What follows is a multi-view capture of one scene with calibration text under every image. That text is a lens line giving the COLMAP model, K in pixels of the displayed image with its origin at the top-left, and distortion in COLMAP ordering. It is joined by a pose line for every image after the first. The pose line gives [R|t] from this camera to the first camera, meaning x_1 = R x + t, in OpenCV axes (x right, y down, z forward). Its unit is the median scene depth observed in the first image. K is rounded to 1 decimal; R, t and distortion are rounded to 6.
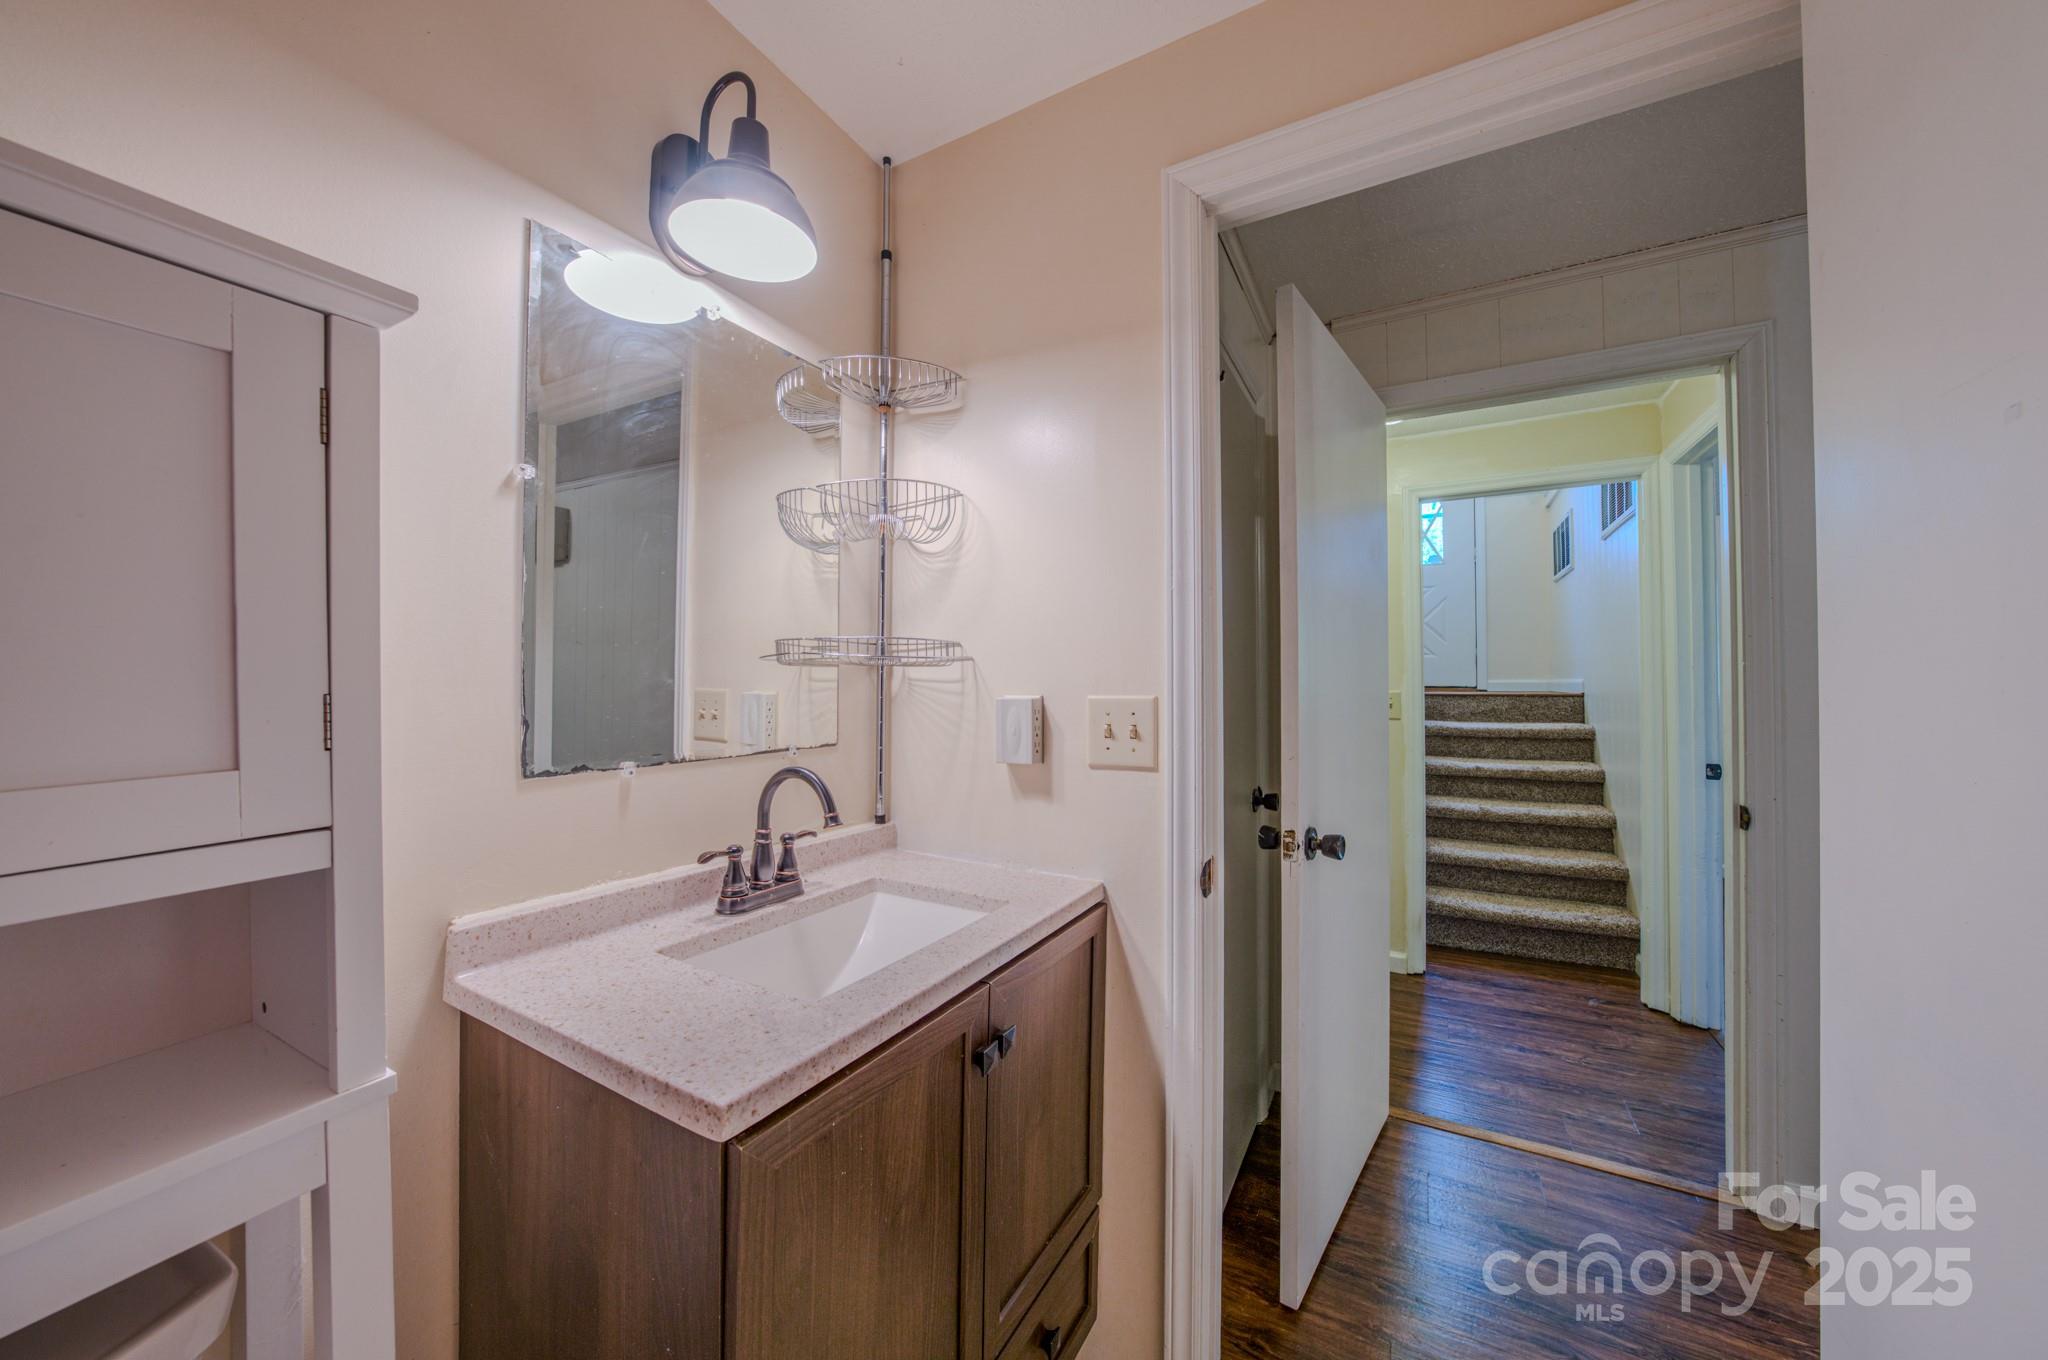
lens RADIAL K [[706.6, 0, 1027.9], [0, 706.6, 677.1], [0, 0, 1]] dist [-0.027702, 0.005053]
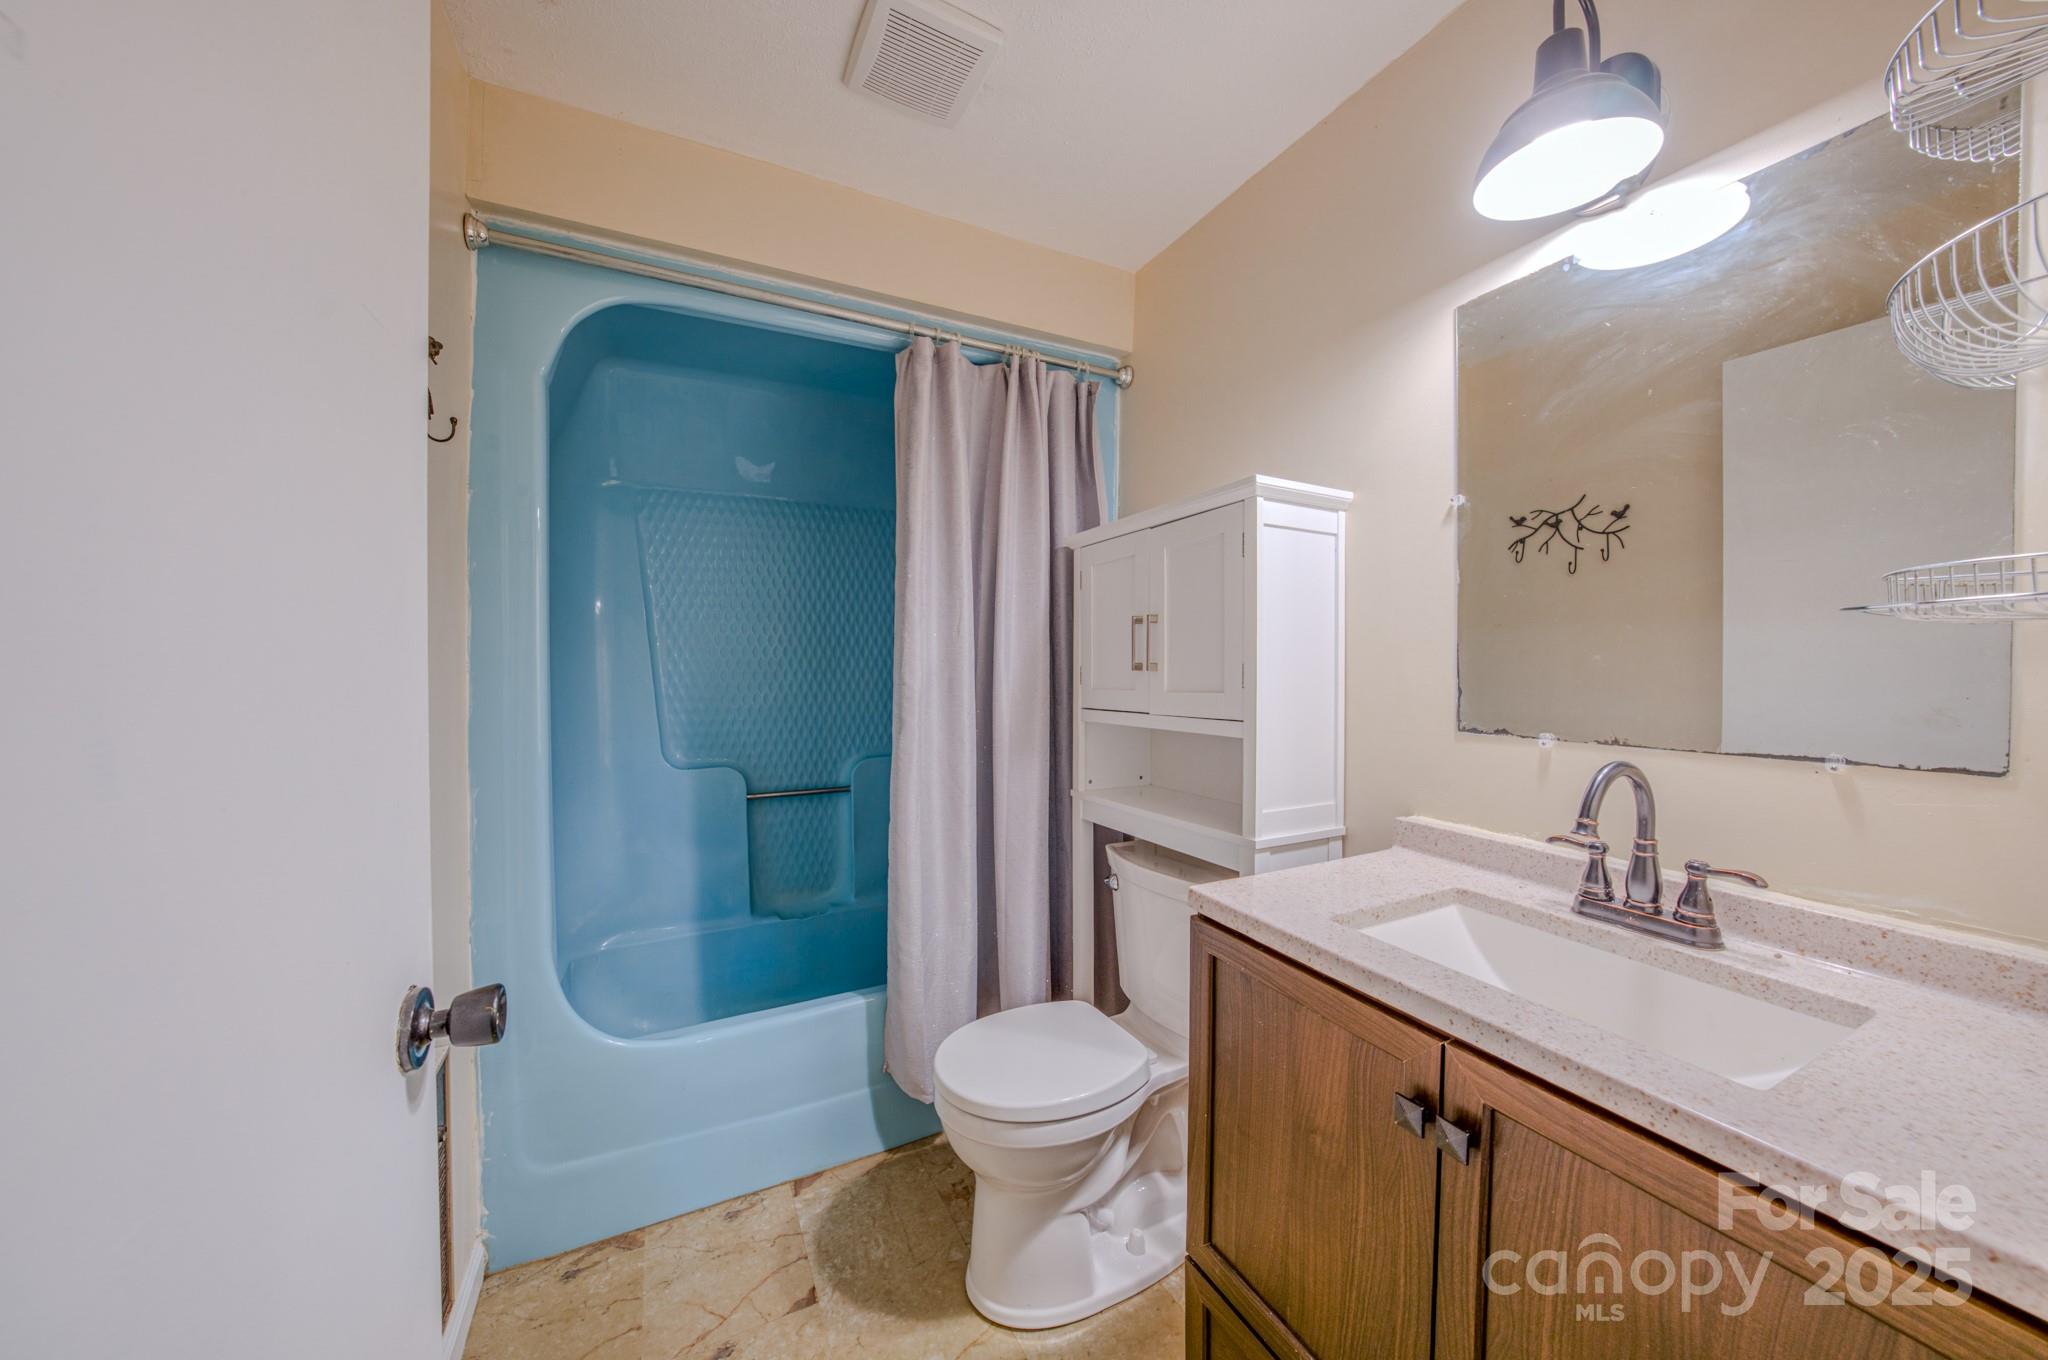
lens RADIAL K [[706.6, 0, 1027.9], [0, 706.6, 677.1], [0, 0, 1]] dist [-0.027702, 0.005053]
pose [[-0.550502, 0.013457, -0.834725, 0.785050], [0.003098, 0.999896, 0.014076, 0.019413], [0.834828, 0.005163, -0.550486, 0.976834]]
